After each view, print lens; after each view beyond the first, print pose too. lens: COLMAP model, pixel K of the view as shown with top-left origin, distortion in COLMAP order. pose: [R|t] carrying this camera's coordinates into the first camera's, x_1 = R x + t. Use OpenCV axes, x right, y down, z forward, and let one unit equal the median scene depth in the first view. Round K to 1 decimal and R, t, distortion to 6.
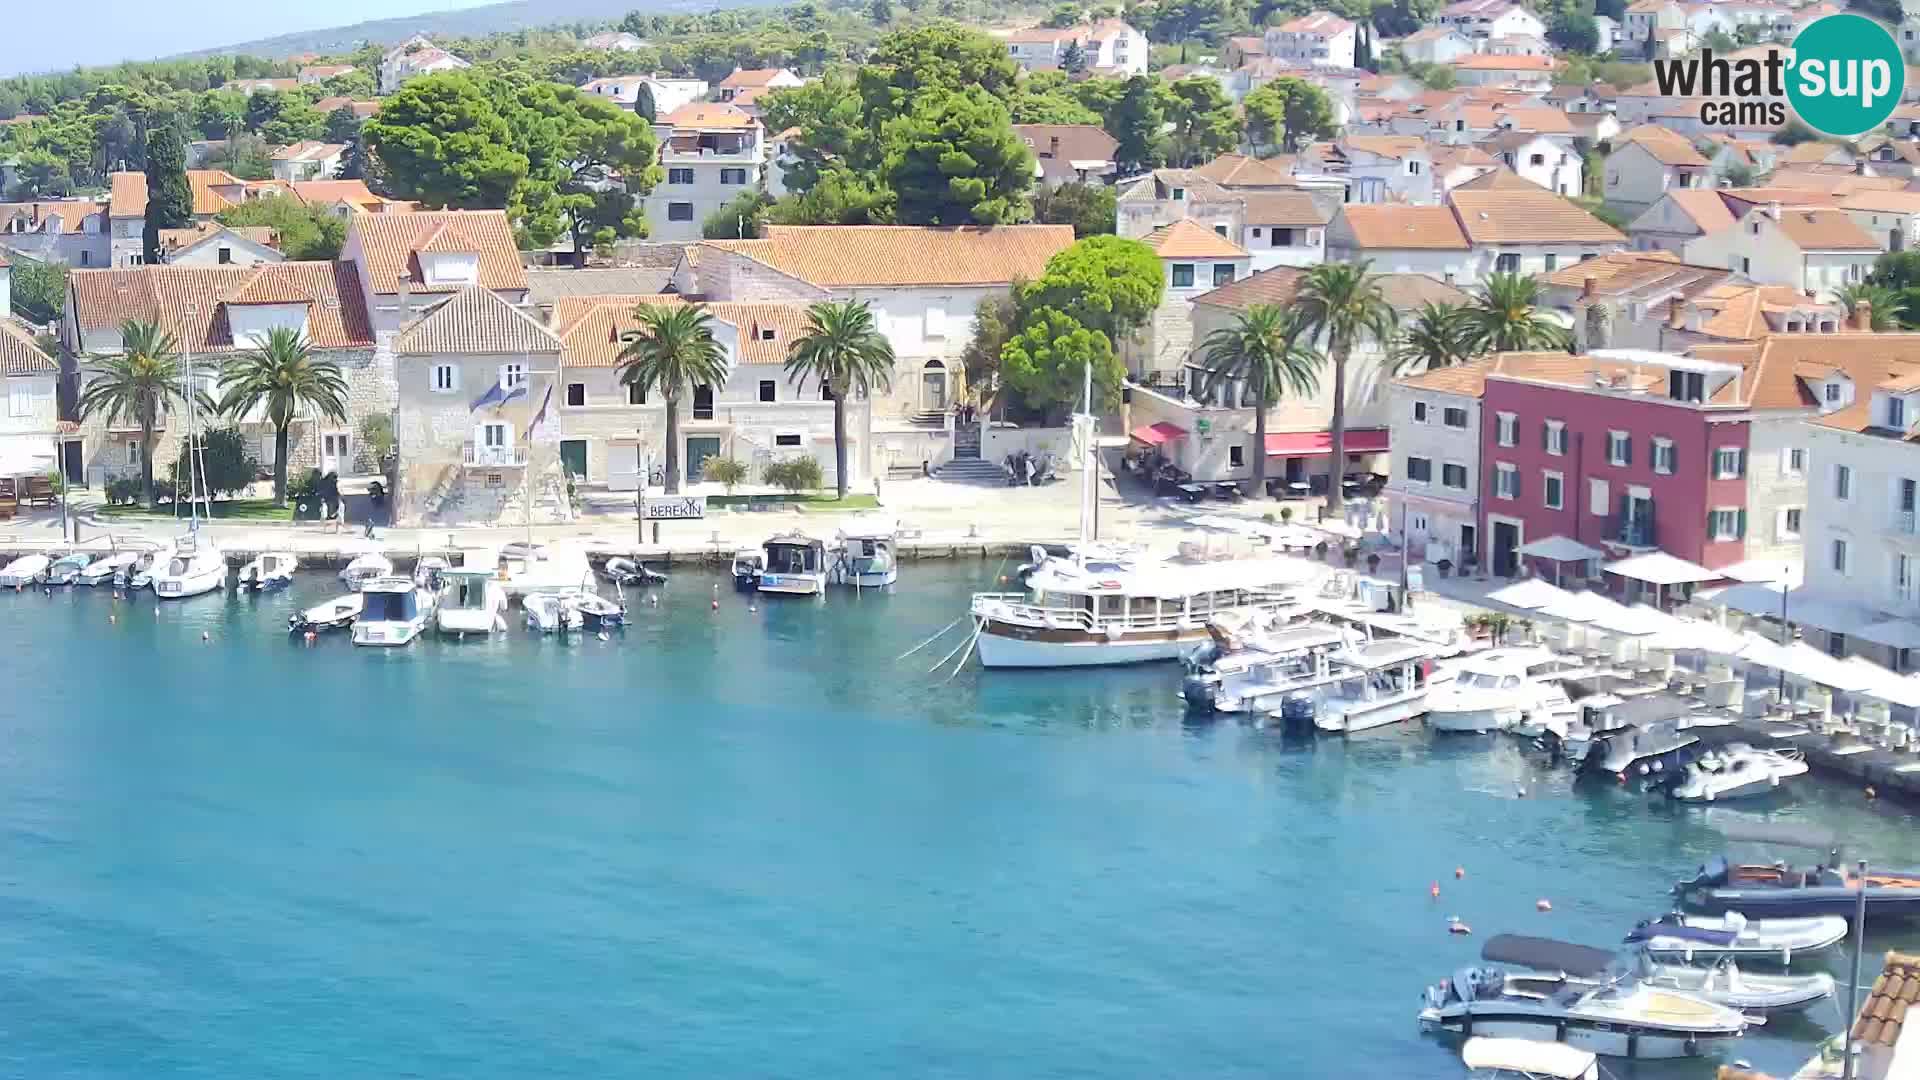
lens RADIAL K [[3311.5, 0, 960.0], [0, 3311.5, 540.0], [0, 0, 1]] dist [-0.126608, -0.012674]
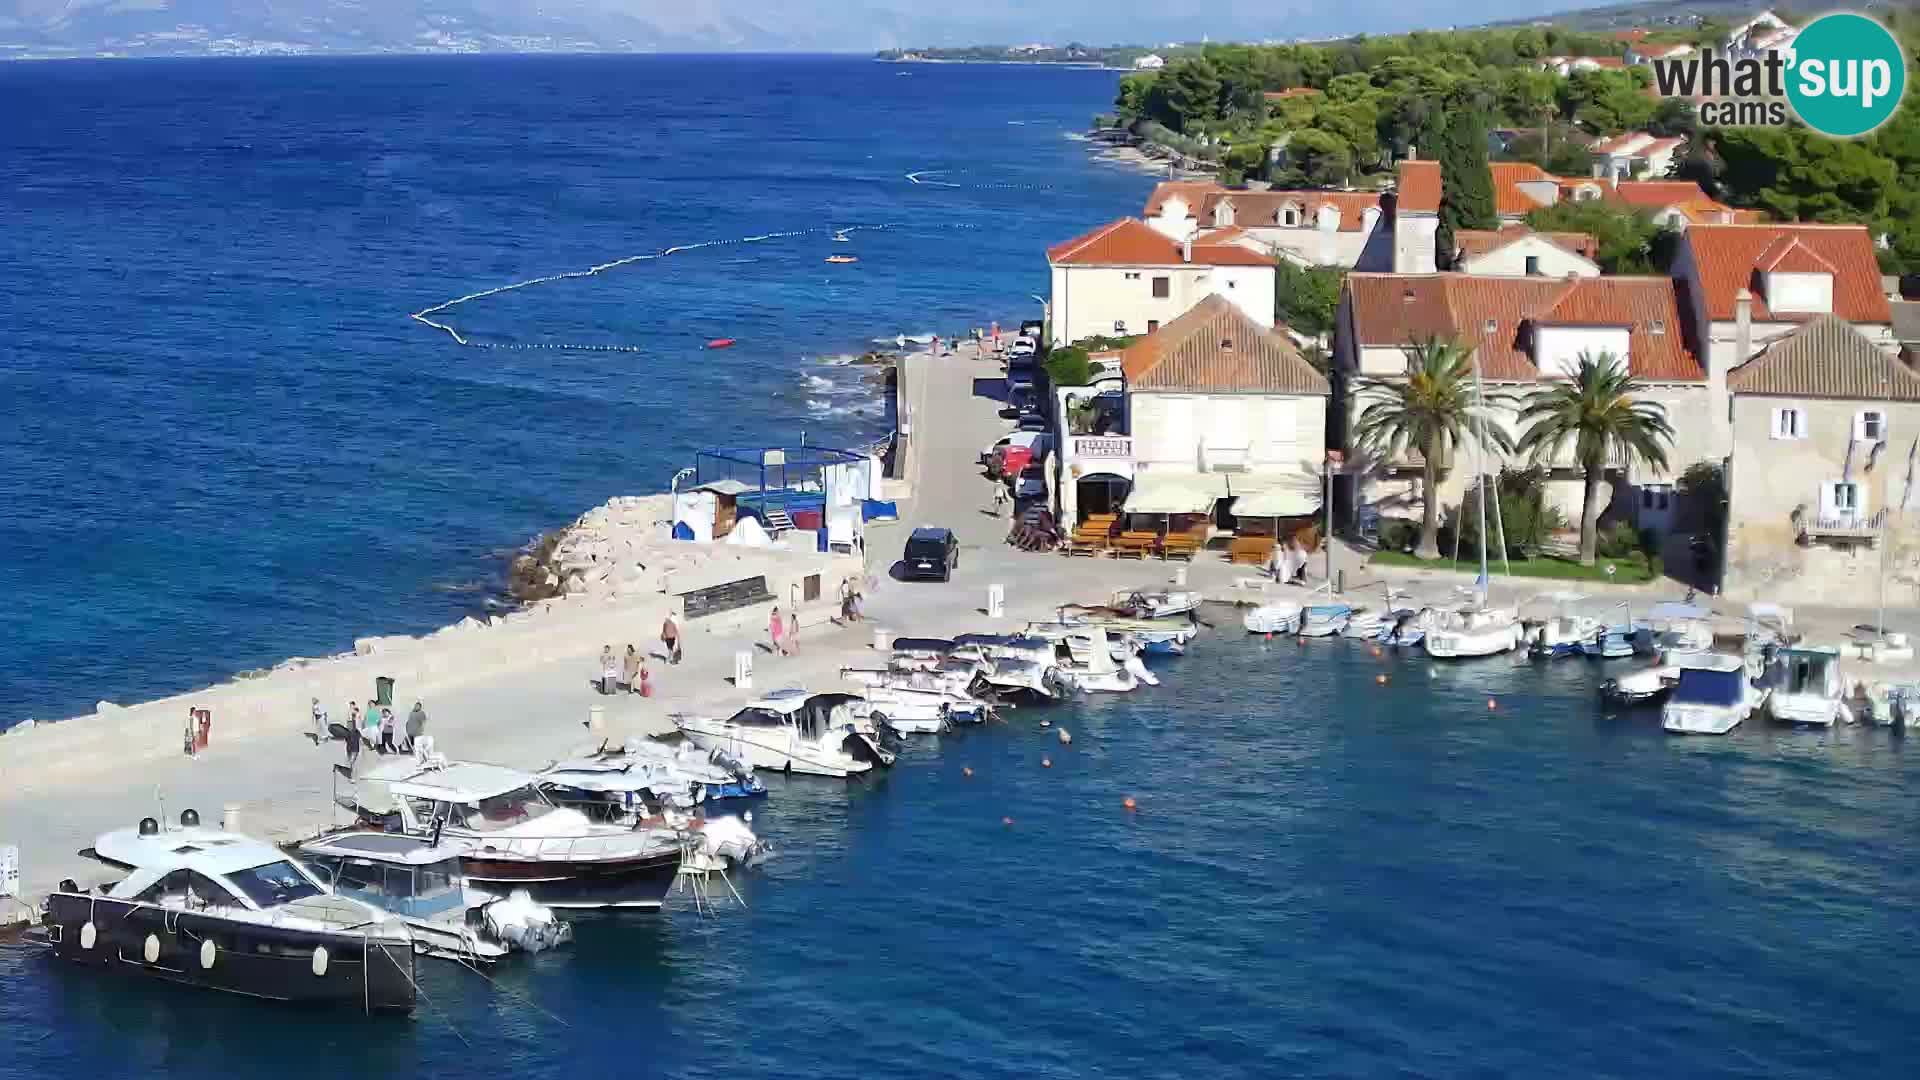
lens RADIAL K [[3311.5, 0, 960.0], [0, 3311.5, 540.0], [0, 0, 1]] dist [-0.126608, -0.012674]
pose [[0.920777, 0.035314, -0.388488, -0.026881], [-0.046015, 0.998774, -0.018274, 0.006701], [0.387366, 0.034702, 0.921273, 0.164433]]
